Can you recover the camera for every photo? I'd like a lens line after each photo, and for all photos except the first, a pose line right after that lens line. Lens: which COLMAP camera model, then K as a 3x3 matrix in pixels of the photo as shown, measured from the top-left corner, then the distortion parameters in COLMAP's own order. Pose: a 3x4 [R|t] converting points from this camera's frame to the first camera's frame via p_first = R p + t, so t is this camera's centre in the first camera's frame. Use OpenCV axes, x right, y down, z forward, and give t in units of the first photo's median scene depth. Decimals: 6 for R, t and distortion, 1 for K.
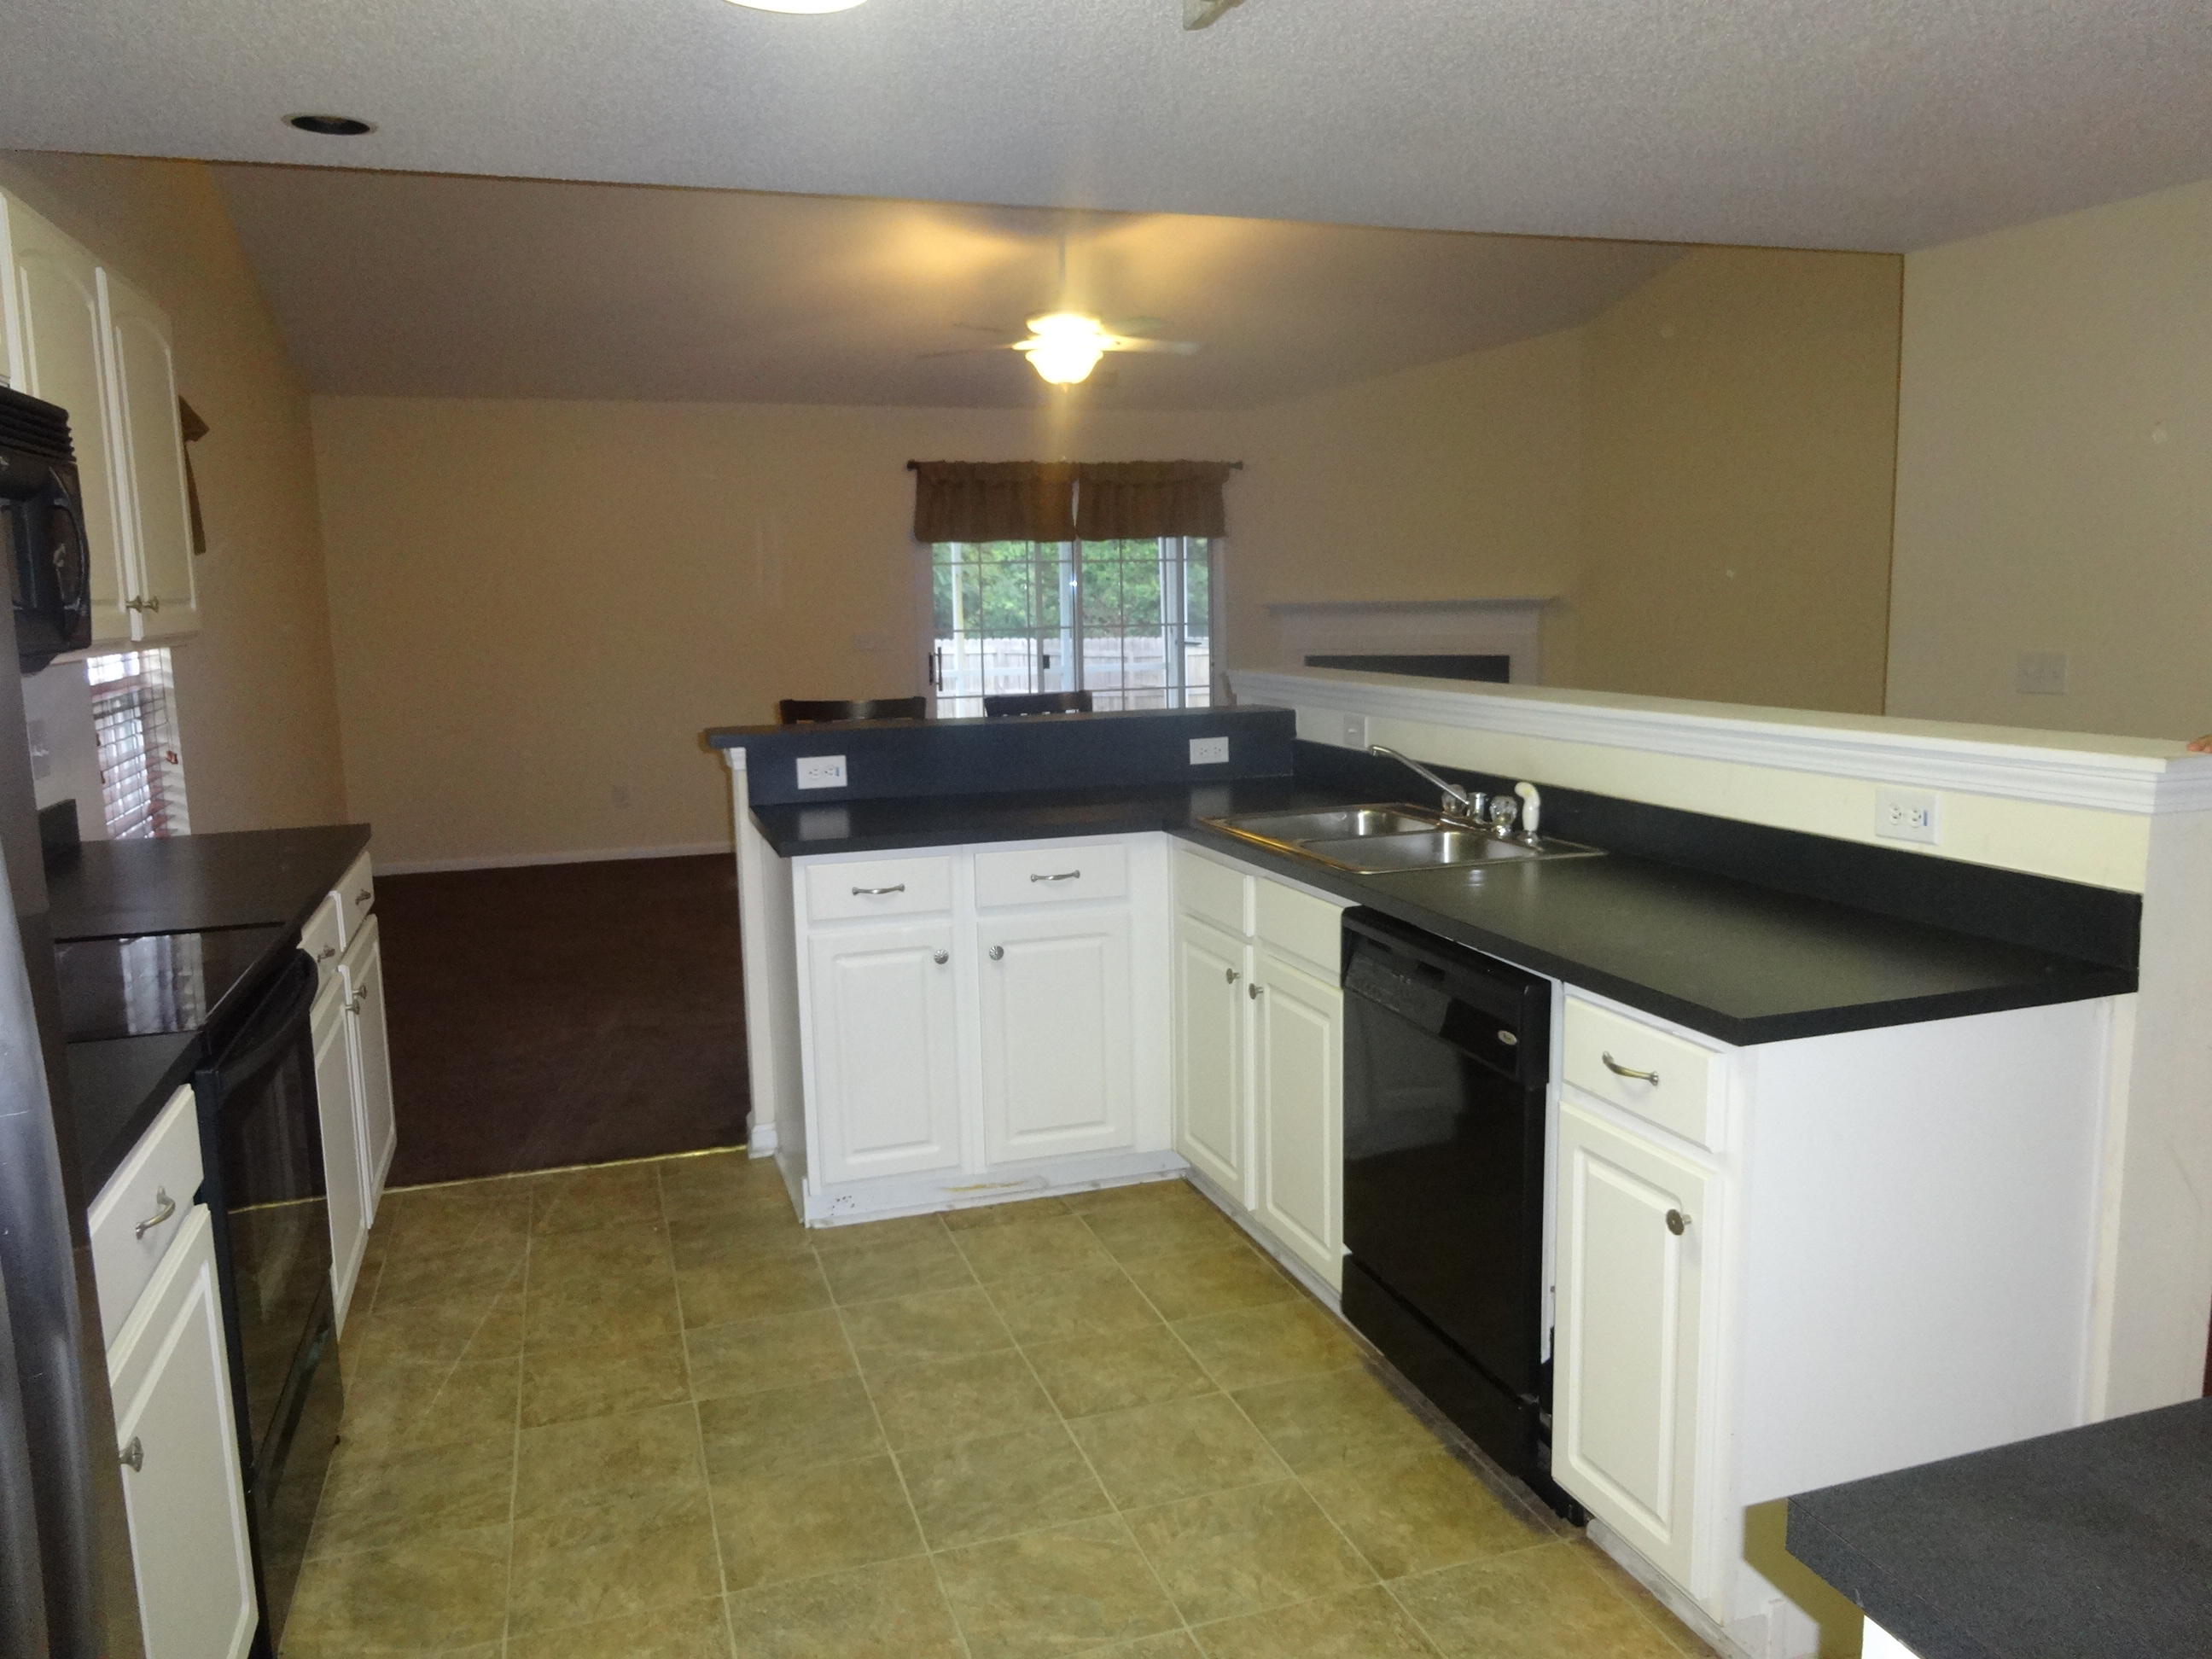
lens RADIAL K [[1648.1, 0, 1116.1], [0, 1648.1, 822.5], [0, 0, 1]] dist [0.003445, -0.002482]
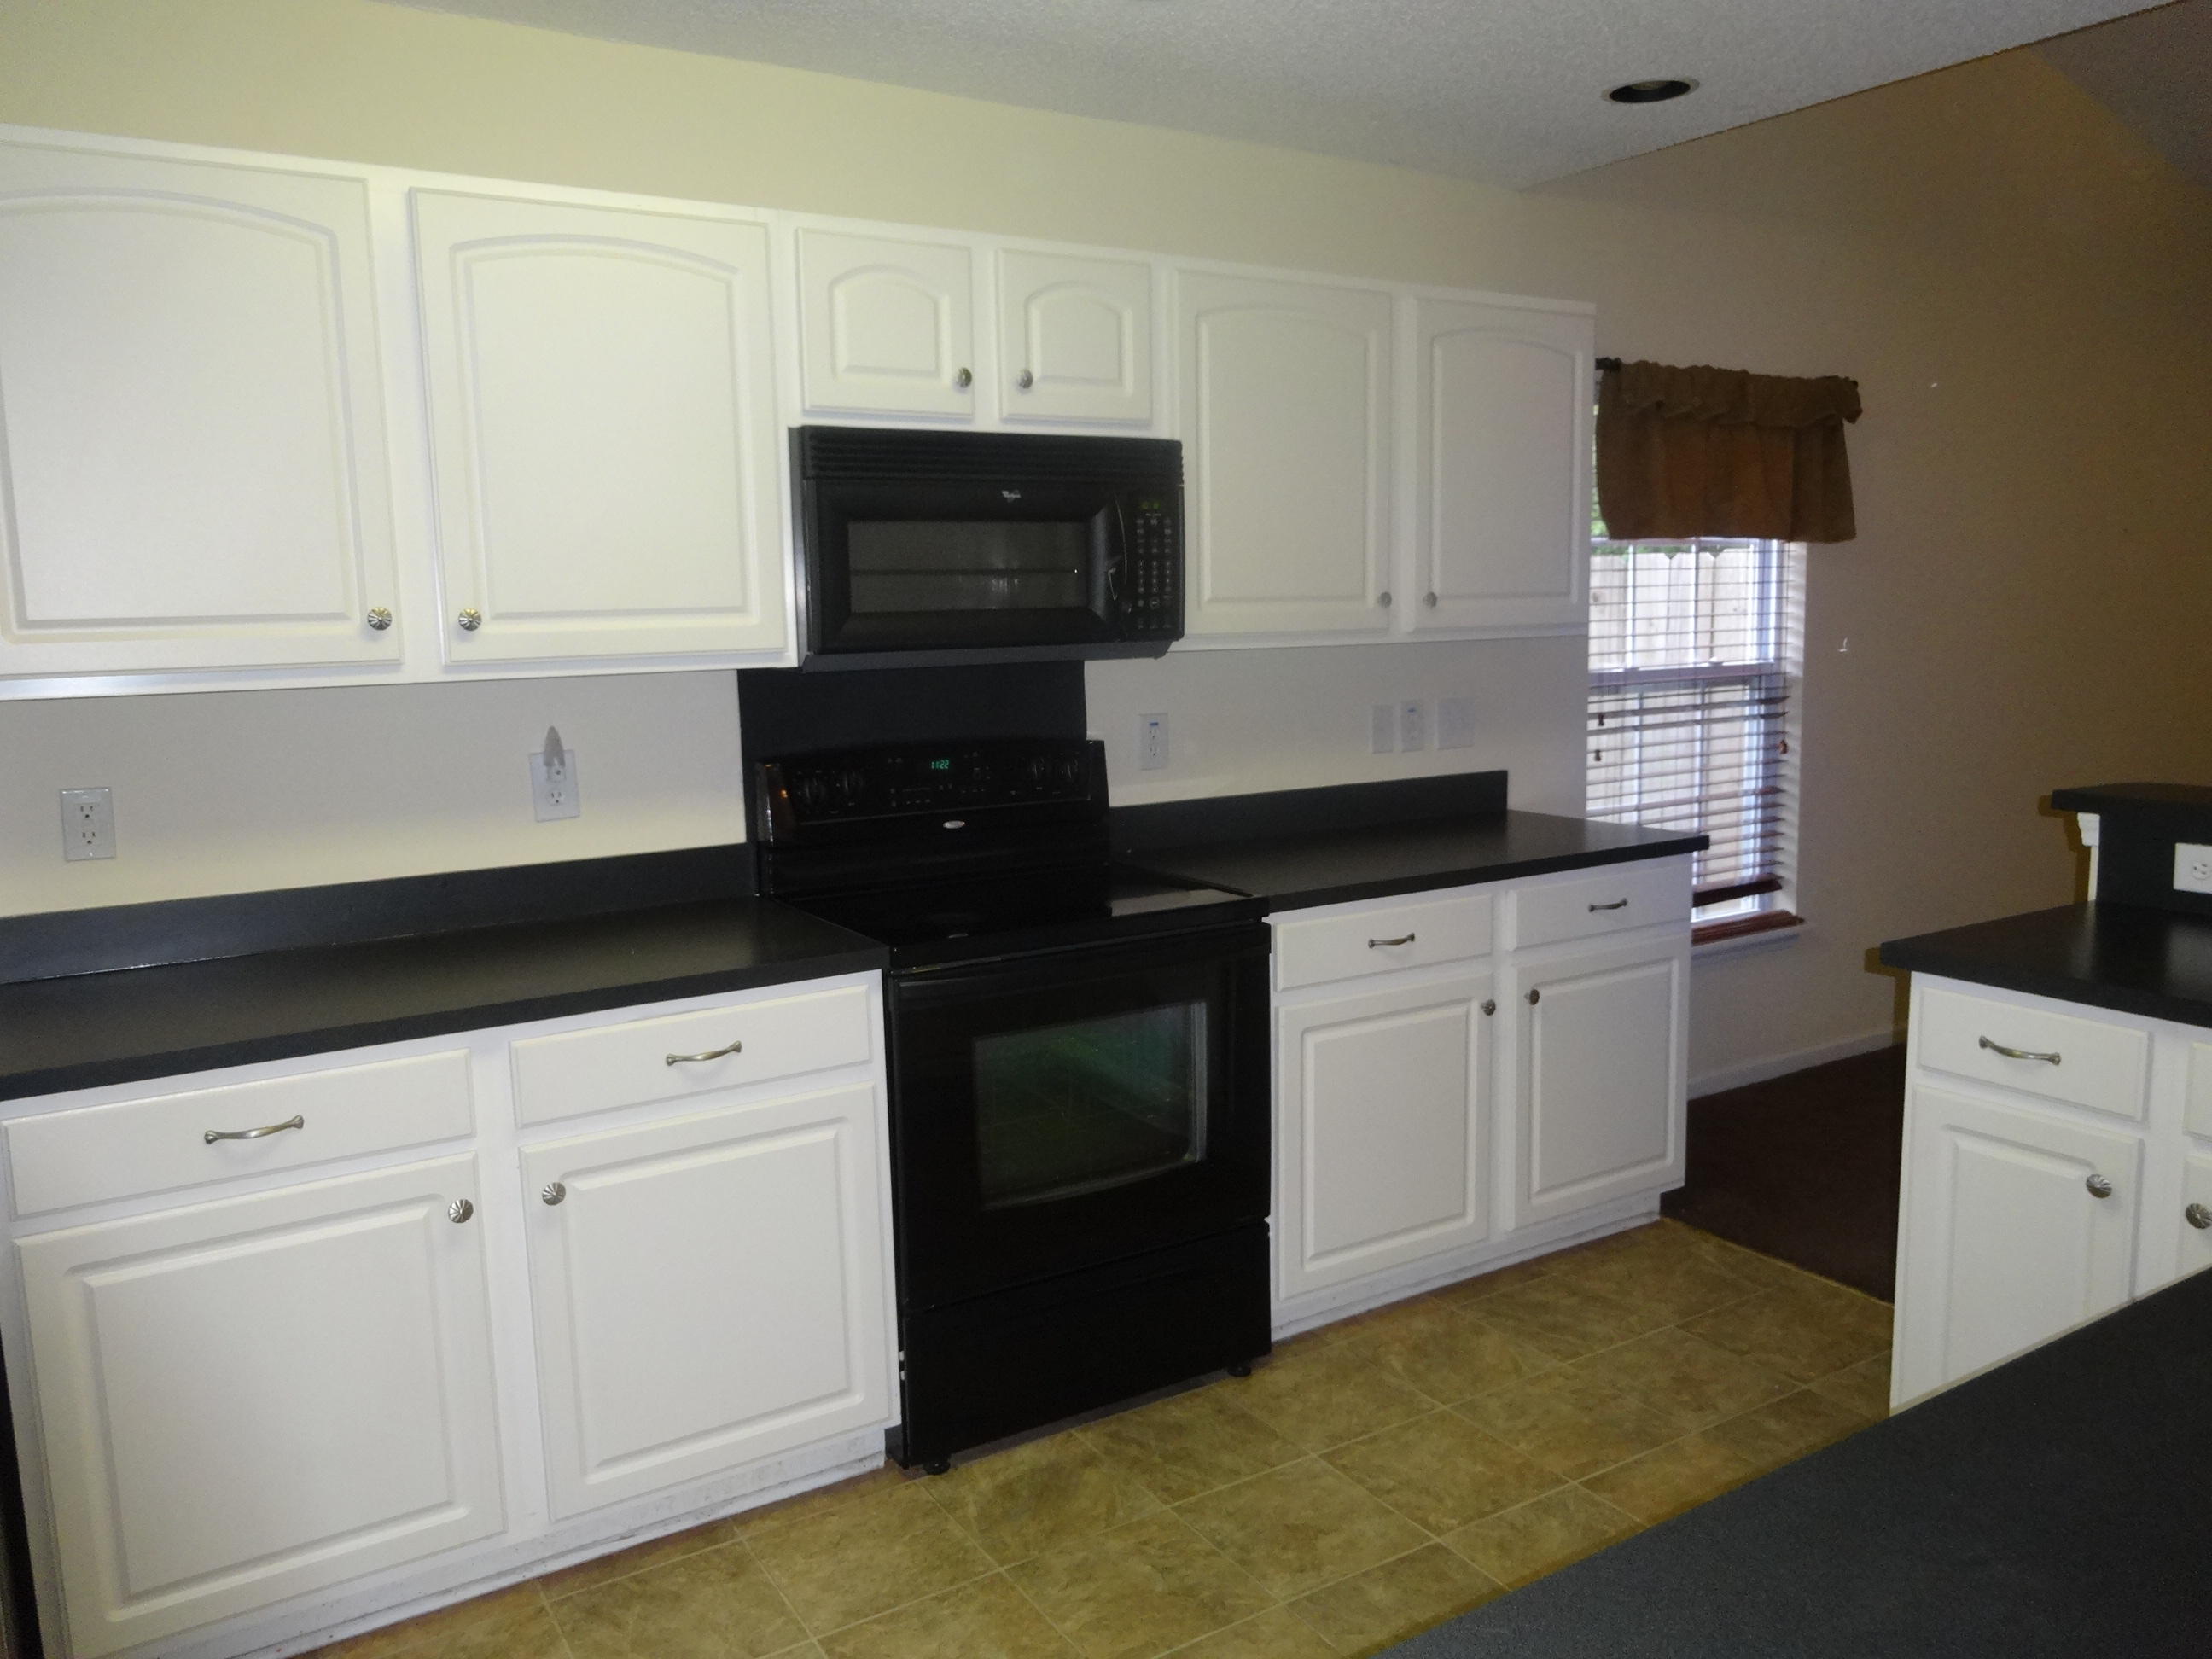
lens RADIAL K [[1648.1, 0, 1116.1], [0, 1648.1, 822.5], [0, 0, 1]] dist [0.003445, -0.002482]
pose [[0.231622, 0.153477, -0.960623, 0.496775], [-0.129958, 0.983507, 0.125799, -0.111189], [0.964086, 0.095703, 0.247747, 0.604420]]
